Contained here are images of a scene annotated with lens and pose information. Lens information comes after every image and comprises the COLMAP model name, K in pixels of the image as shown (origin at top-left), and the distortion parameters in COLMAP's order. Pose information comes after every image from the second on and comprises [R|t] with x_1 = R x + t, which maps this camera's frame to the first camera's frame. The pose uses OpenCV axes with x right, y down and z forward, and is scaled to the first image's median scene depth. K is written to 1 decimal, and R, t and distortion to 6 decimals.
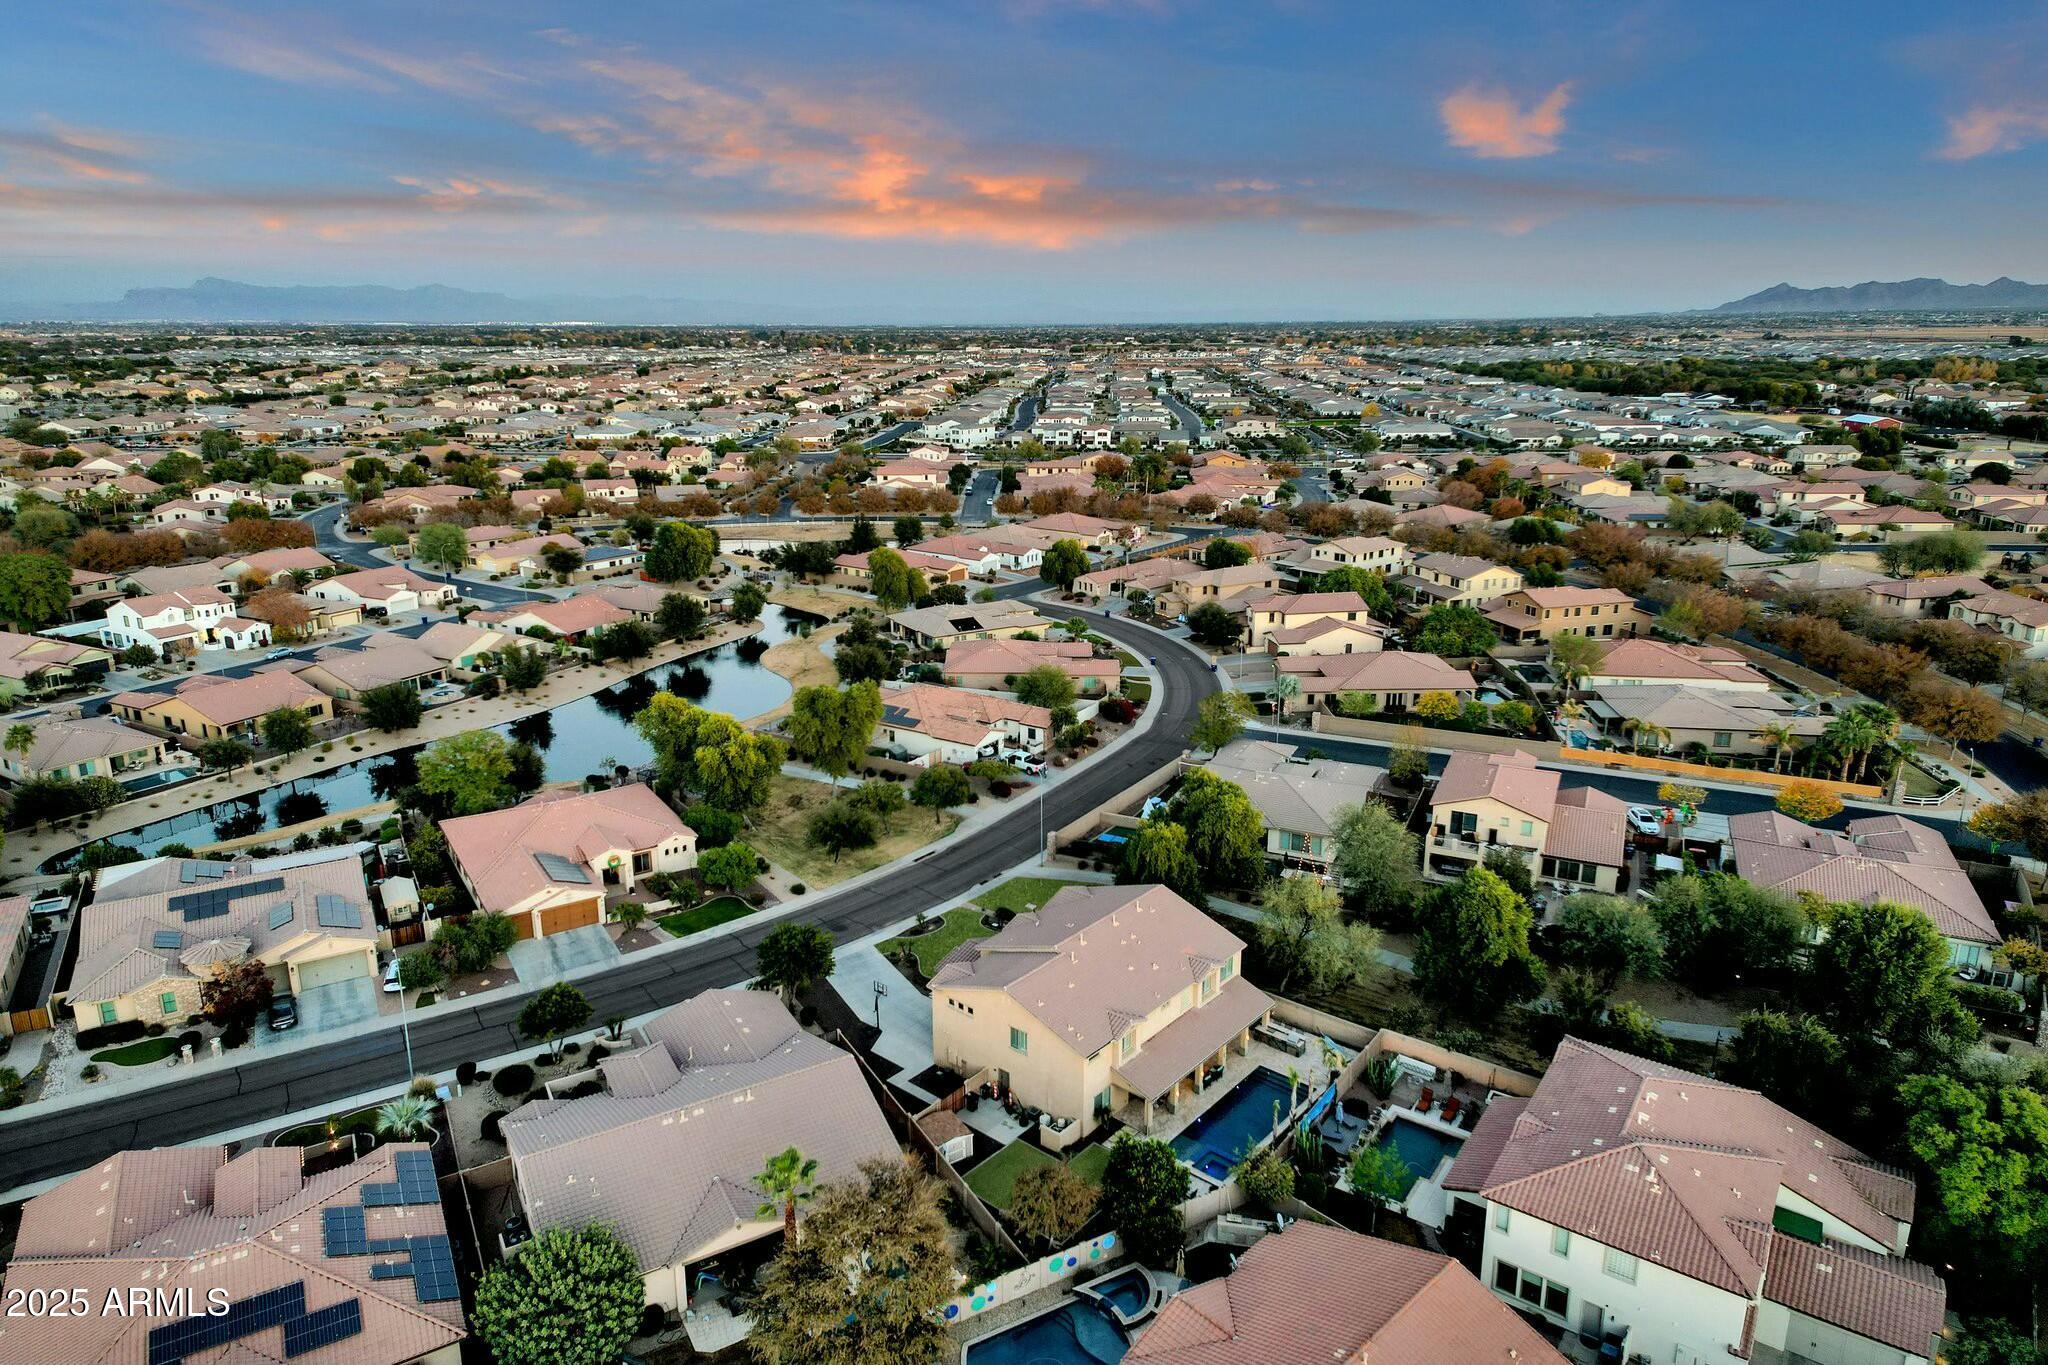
lens RADIAL K [[1305.6, 0, 1024.0], [0, 1305.6, 682.5], [0, 0, 1]] dist [0.135406, -0.168643]
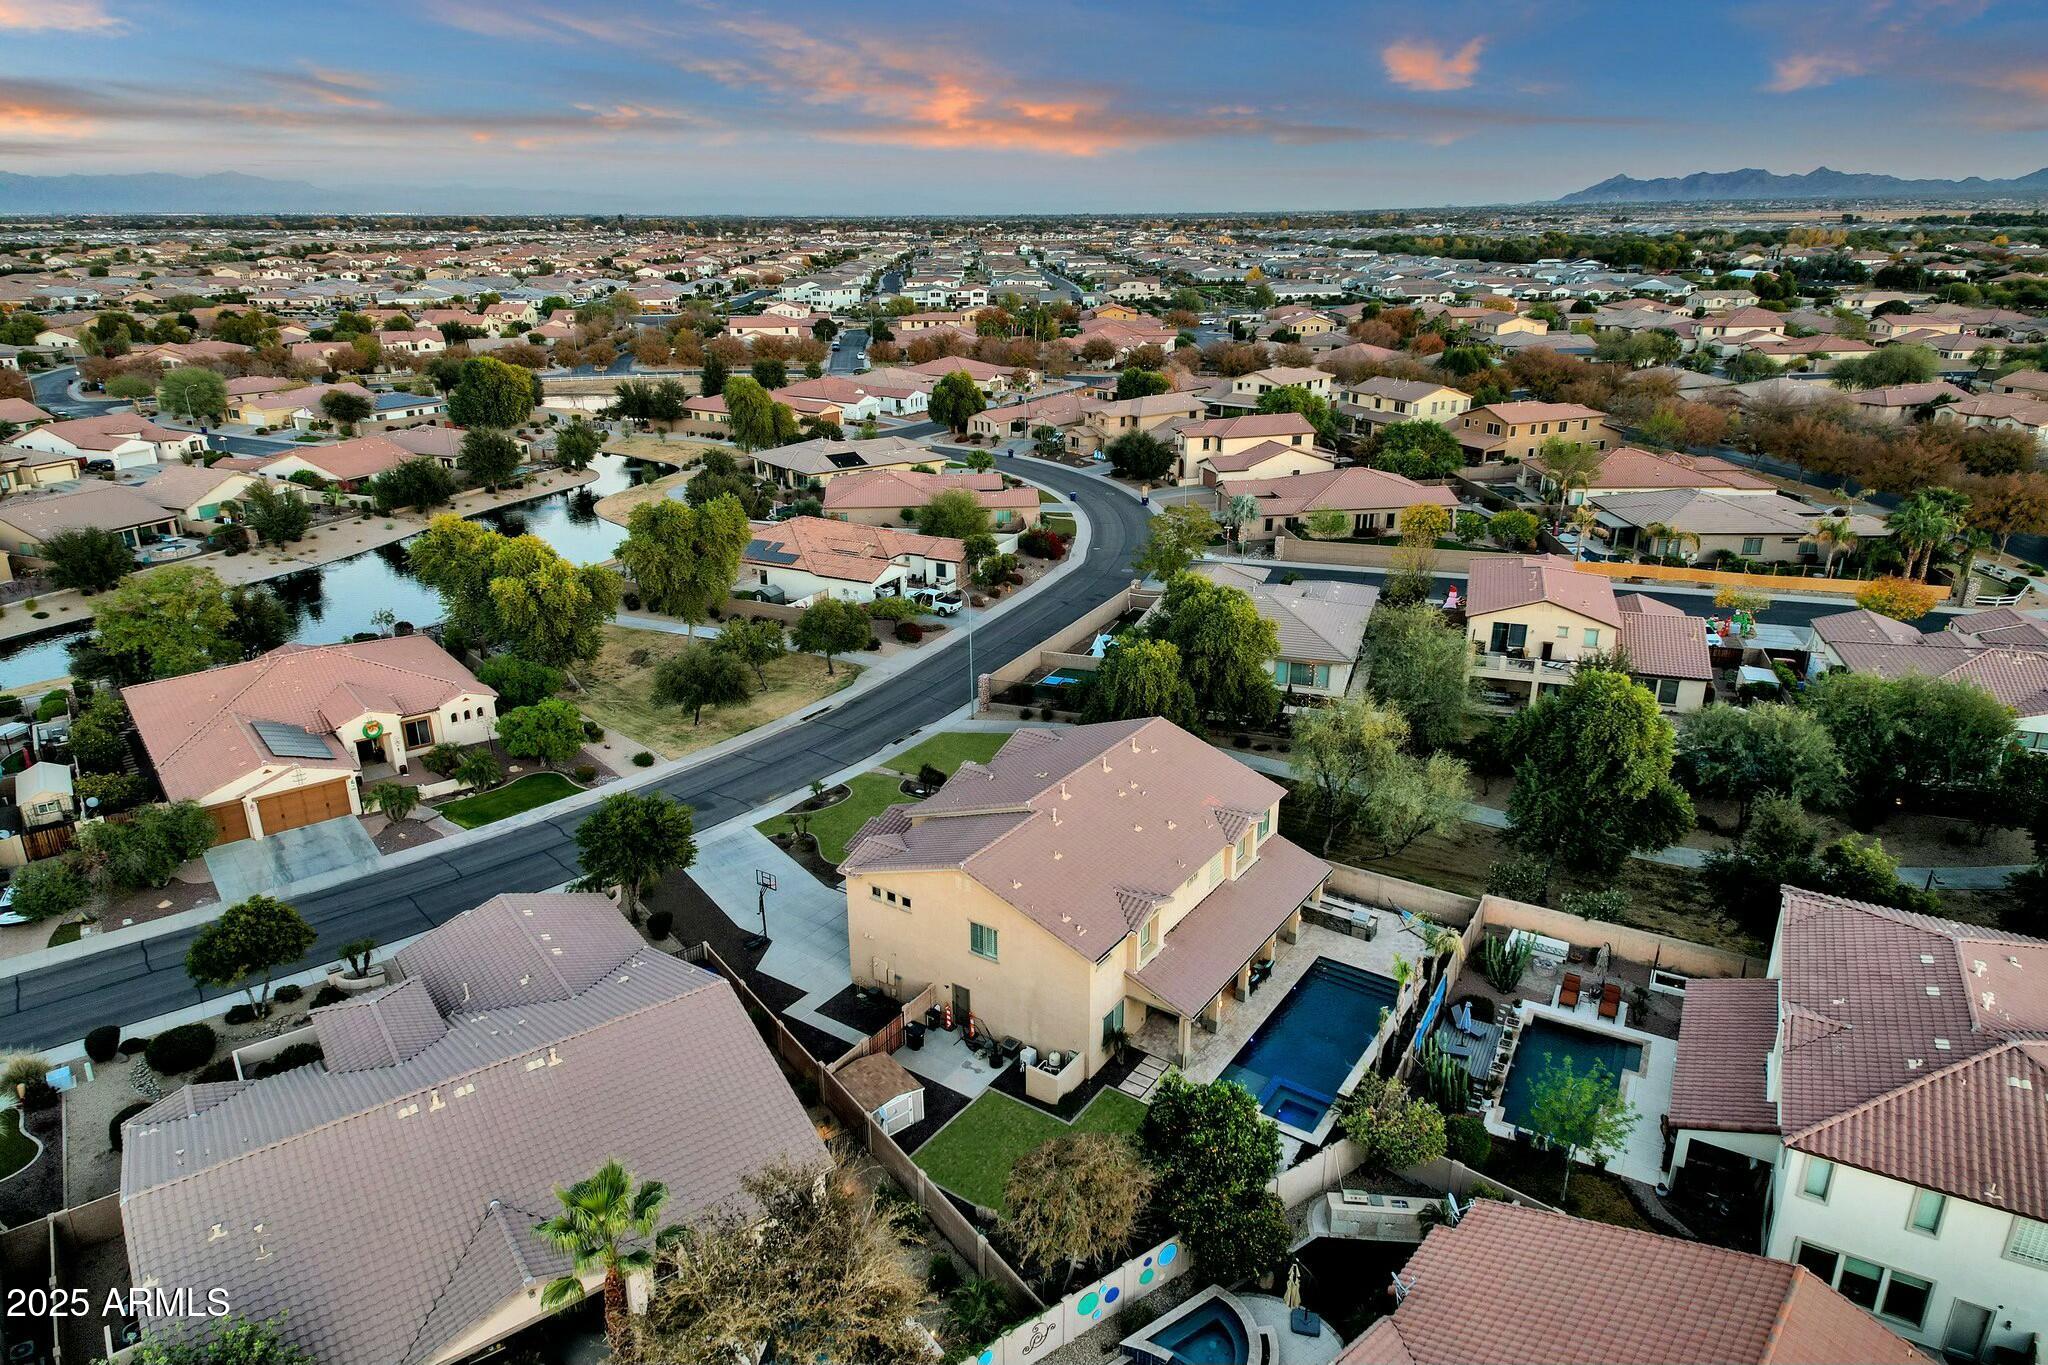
lens RADIAL K [[1293.5, 0, 1024.0], [0, 1293.5, 682.5], [0, 0, 1]] dist [0.092087, -0.070684]
pose [[0.994434, -0.039106, 0.097835, -0.024826], [0.032347, 0.997040, 0.069744, 0.057029], [-0.100272, -0.066191, 0.992756, 0.211158]]
